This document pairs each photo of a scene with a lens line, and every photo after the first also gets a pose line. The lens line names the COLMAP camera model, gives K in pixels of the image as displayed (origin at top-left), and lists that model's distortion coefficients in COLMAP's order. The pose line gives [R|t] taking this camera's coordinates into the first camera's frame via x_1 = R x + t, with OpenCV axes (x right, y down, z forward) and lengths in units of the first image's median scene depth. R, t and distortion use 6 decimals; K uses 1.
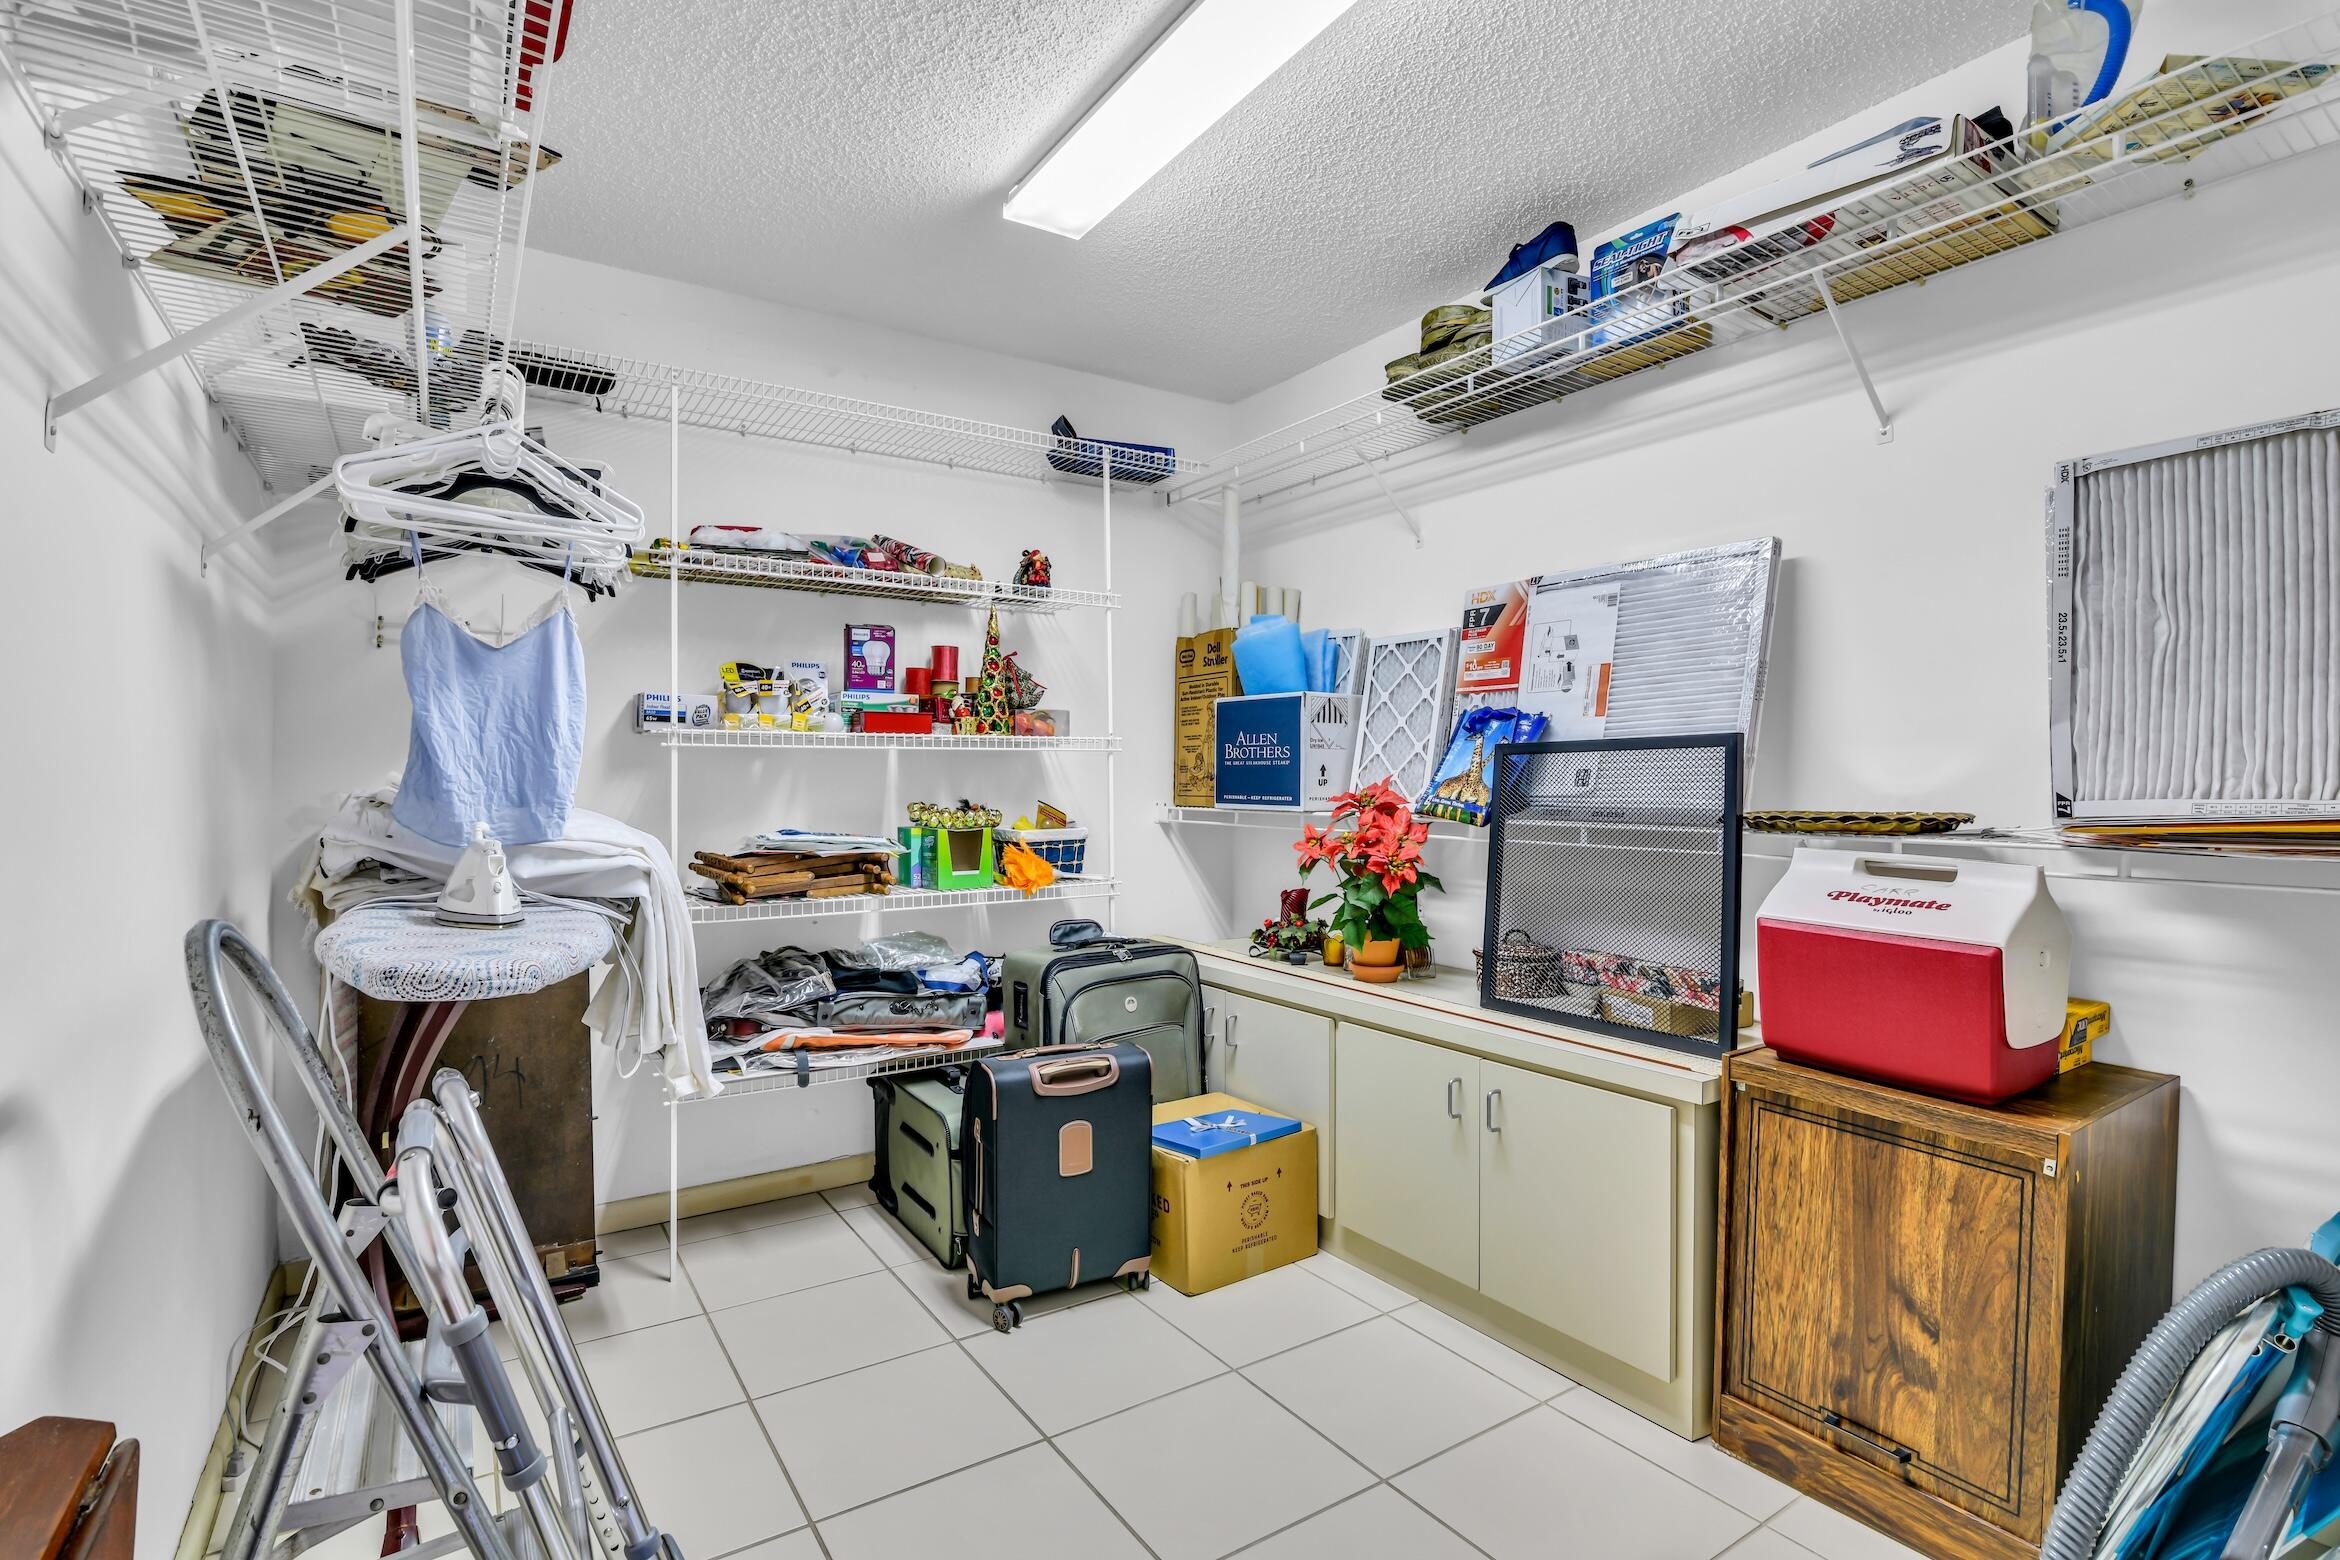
lens RADIAL K [[1099.3, 0, 1164.0], [0, 1099.3, 794.4], [0, 0, 1]] dist [-0.015033, -0.000617]
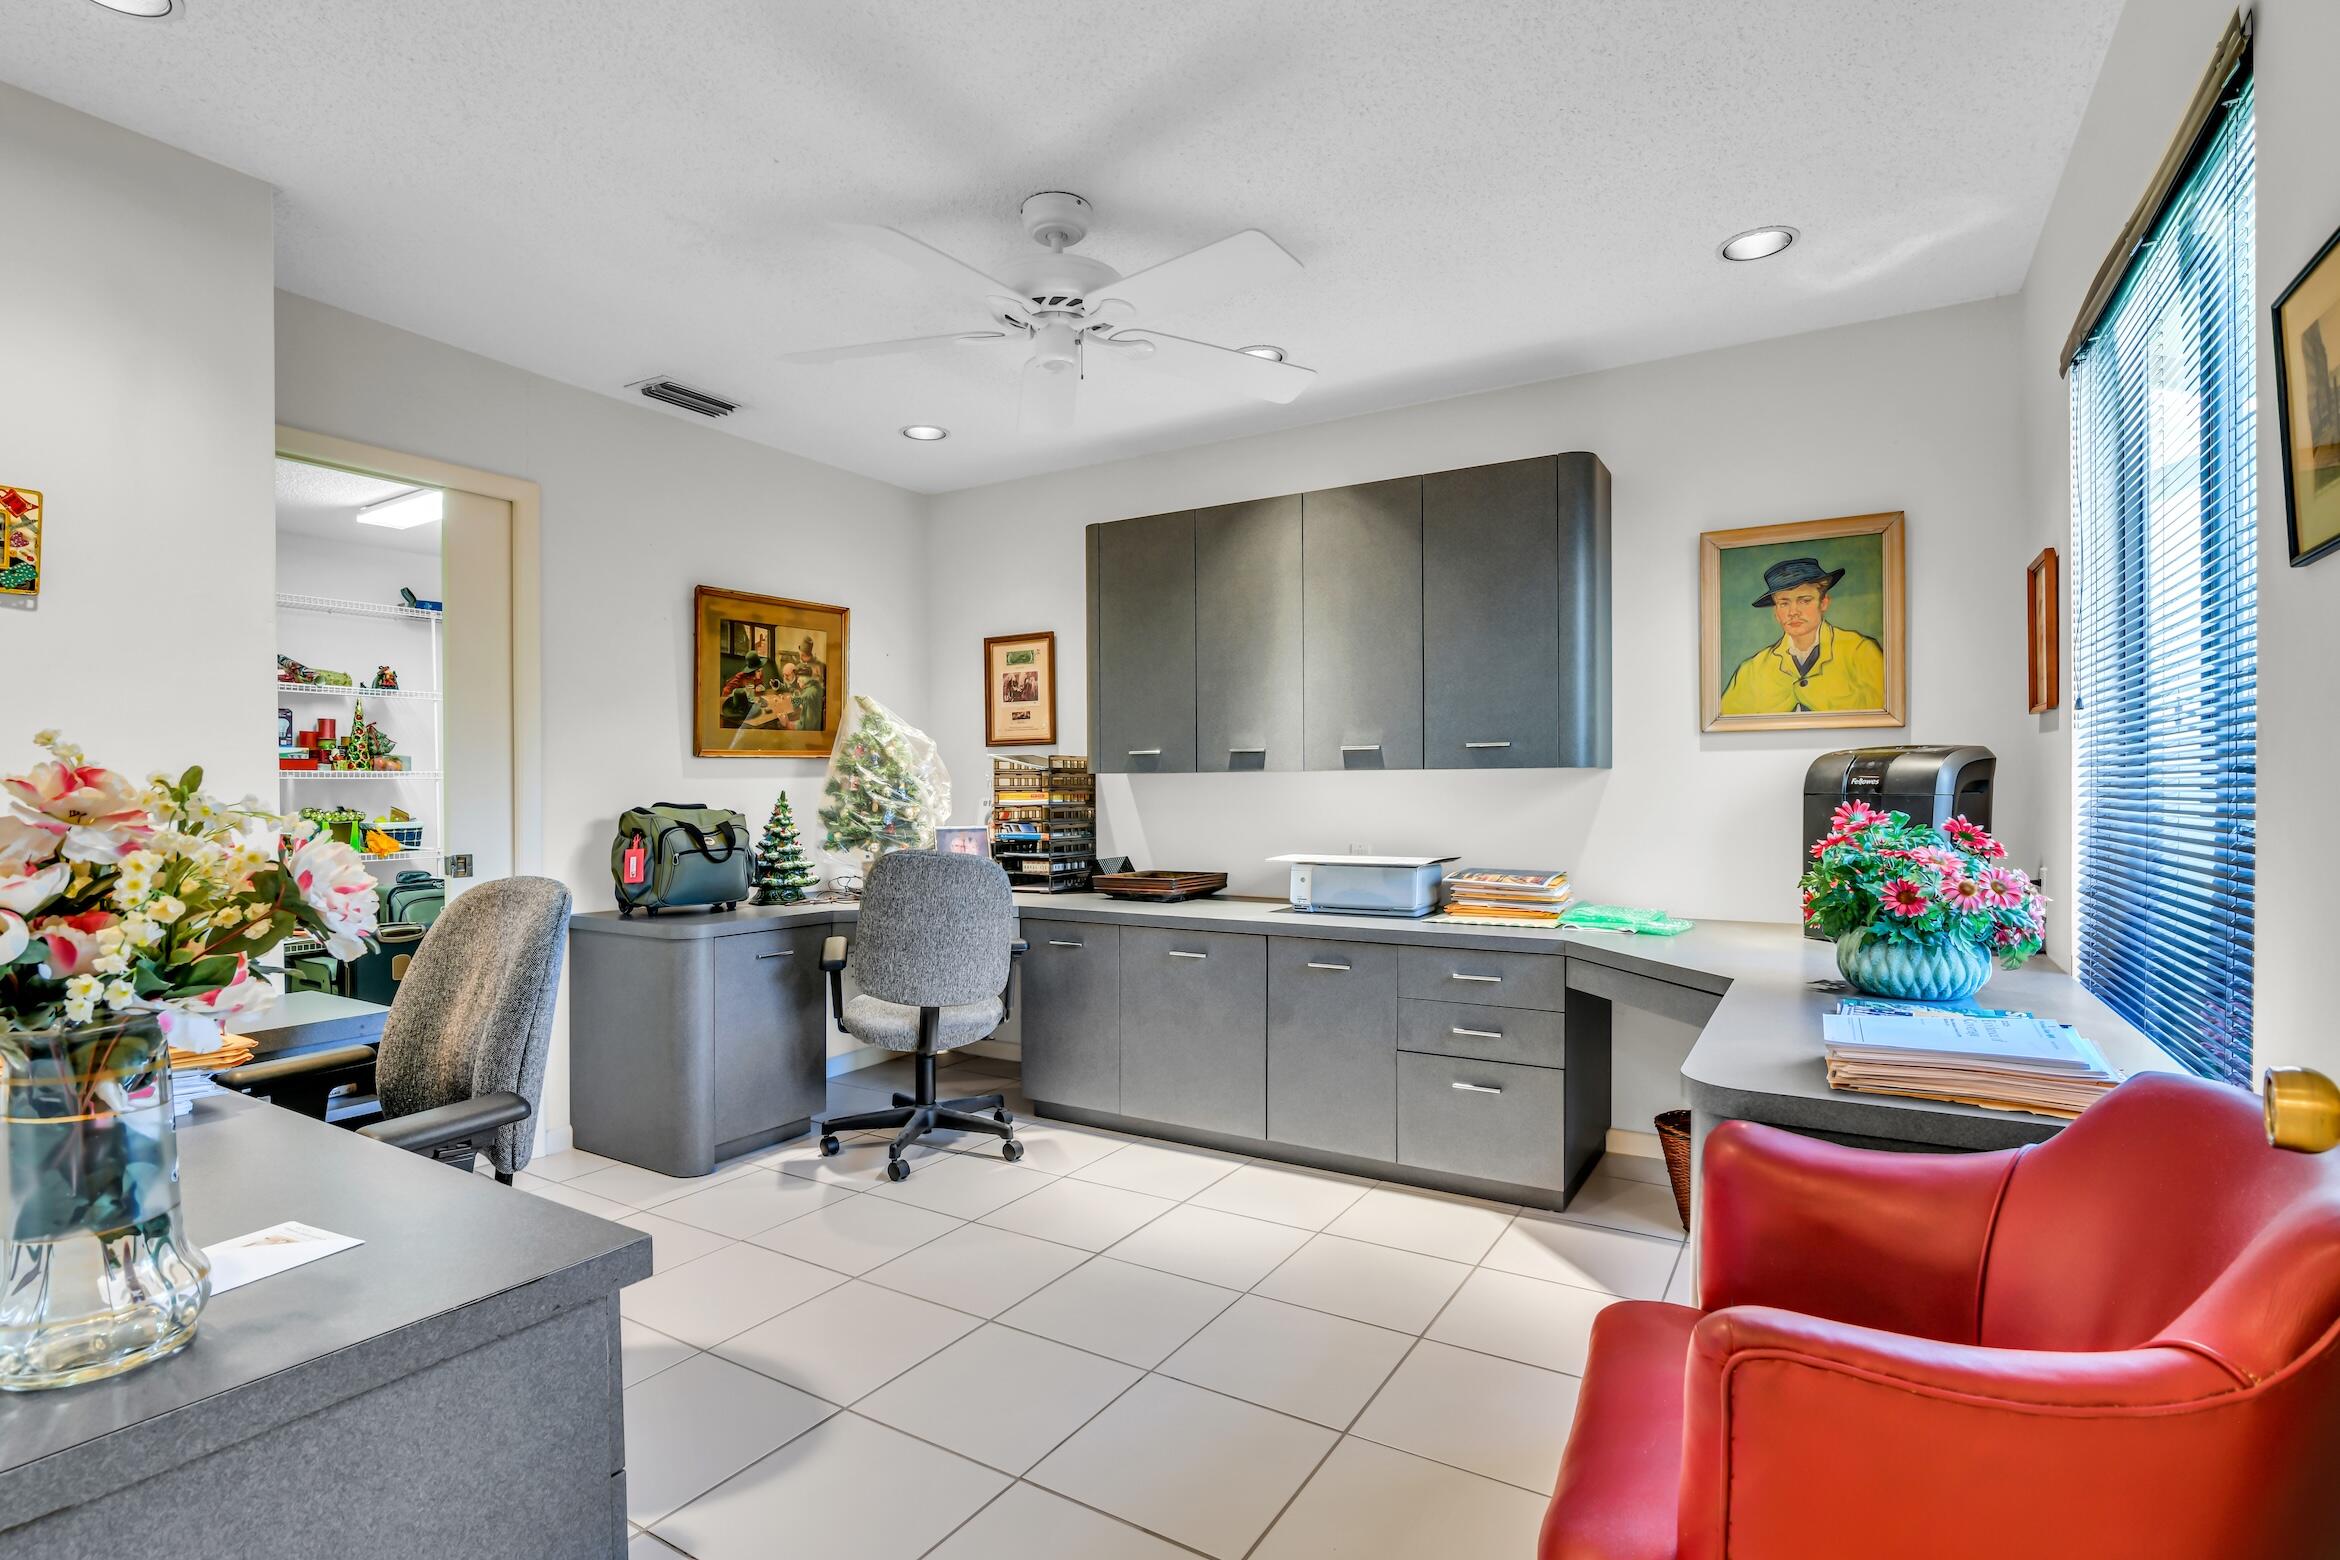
lens RADIAL K [[1108.8, 0, 1156.1], [0, 1108.8, 796.6], [0, 0, 1]] dist [-0.010012, -0.000682]
pose [[0.902138, -0.007983, 0.431374, 0.240823], [0.011983, 0.999907, -0.006555, 0.016887], [-0.431281, 0.011083, 0.902149, -1.183799]]
